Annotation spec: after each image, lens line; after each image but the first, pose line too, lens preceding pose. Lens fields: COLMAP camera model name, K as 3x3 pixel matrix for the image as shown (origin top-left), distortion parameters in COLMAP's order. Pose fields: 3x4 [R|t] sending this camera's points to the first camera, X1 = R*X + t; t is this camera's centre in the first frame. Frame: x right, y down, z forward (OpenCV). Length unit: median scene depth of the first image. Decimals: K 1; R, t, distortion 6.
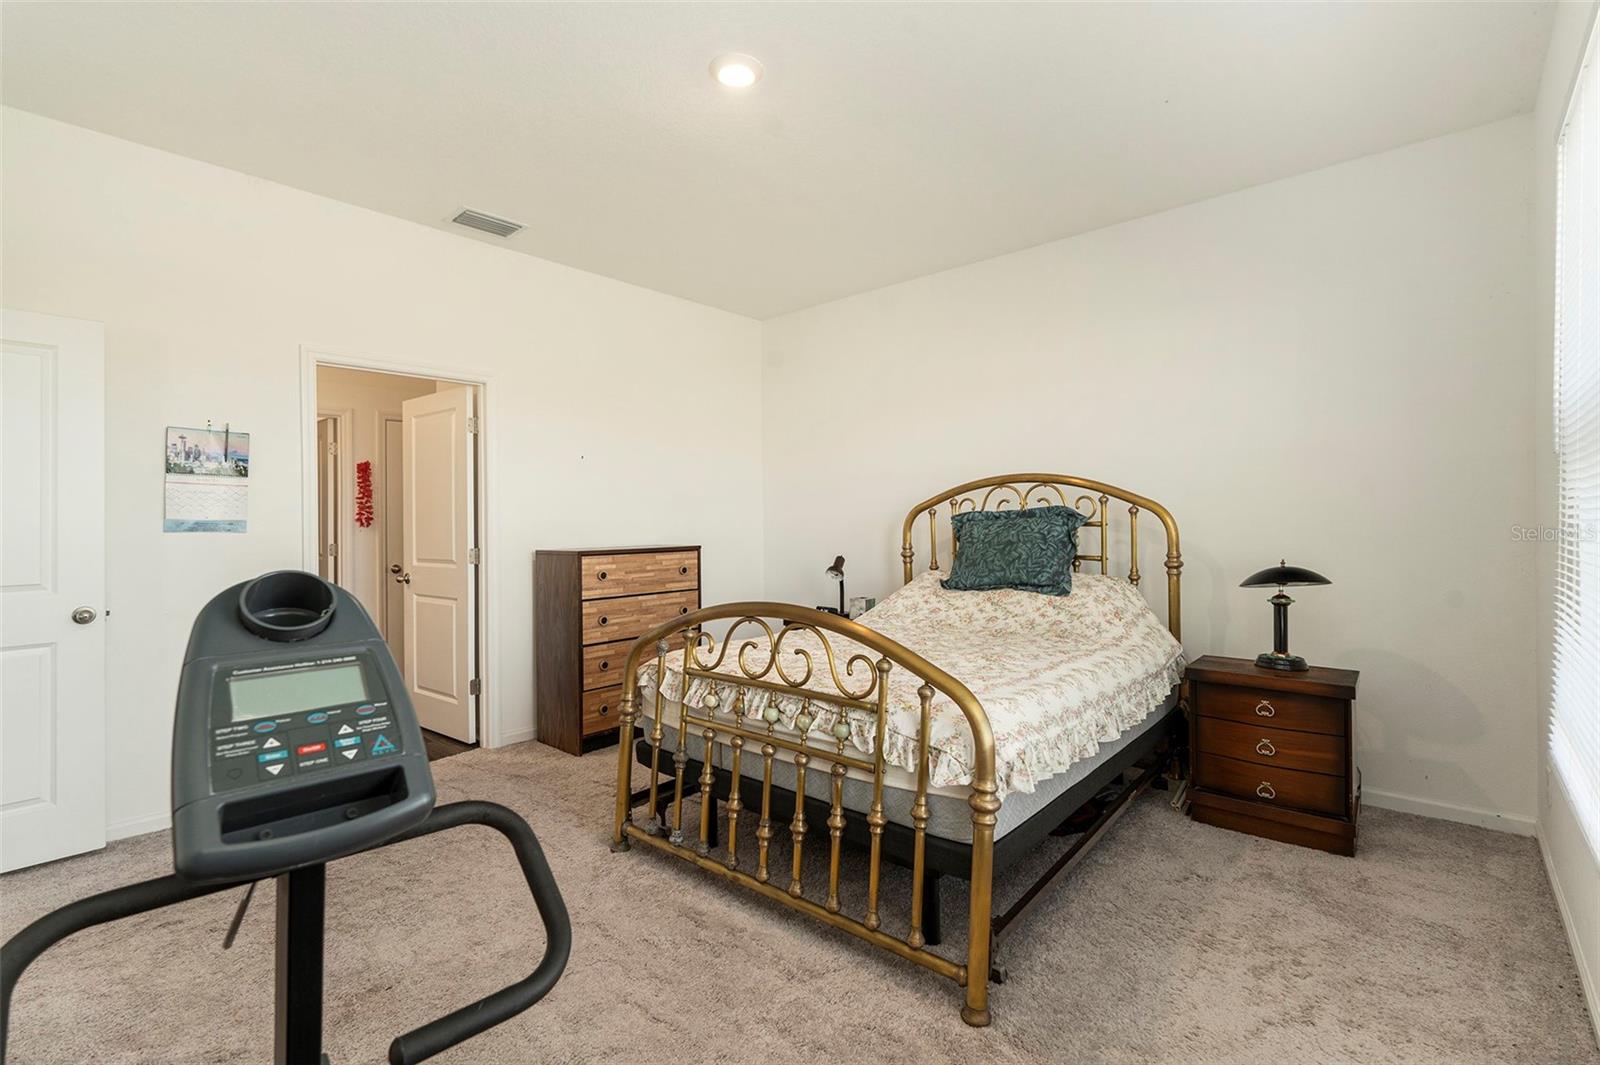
lens RADIAL K [[717.9, 0, 807.1], [0, 717.9, 529.0], [0, 0, 1]] dist [-0.004389, 0.000715]
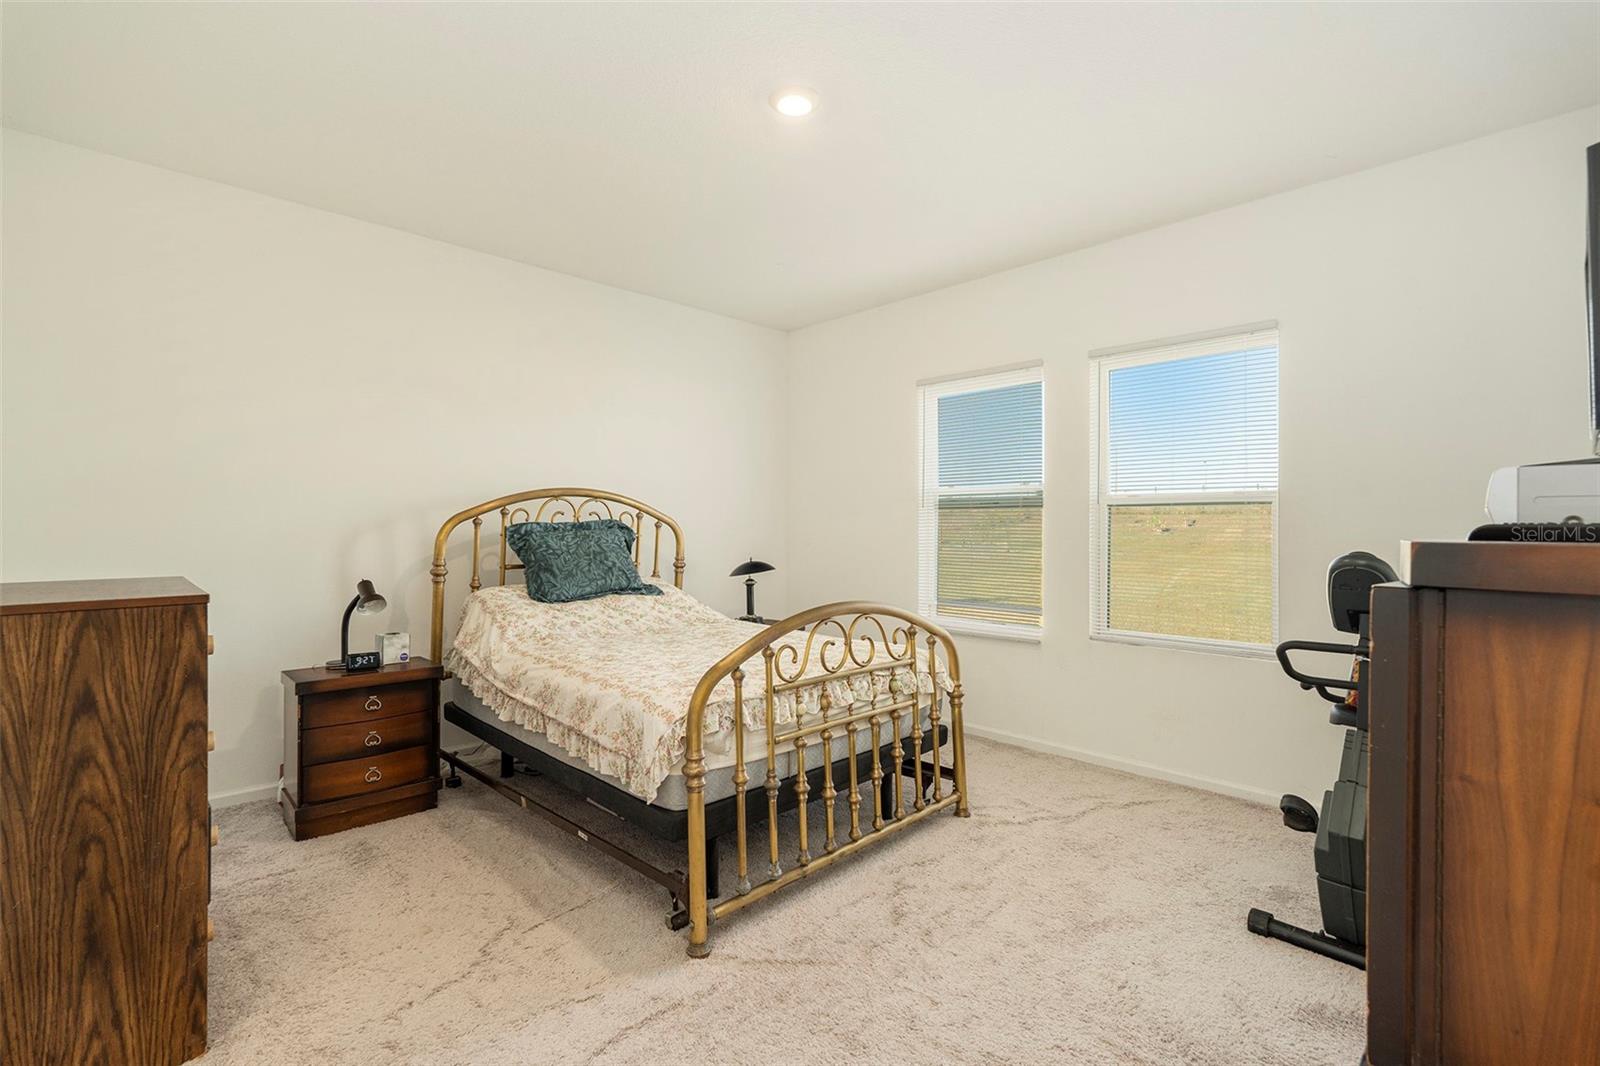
lens RADIAL K [[717.9, 0, 813.8], [0, 717.9, 521.9], [0, 0, 1]] dist [-0.004389, 0.000715]
pose [[0.065494, 0.017918, 0.997692, -0.919924], [0.005788, 0.999815, -0.018336, -0.006683], [-0.997836, 0.006976, 0.065378, 0.725614]]
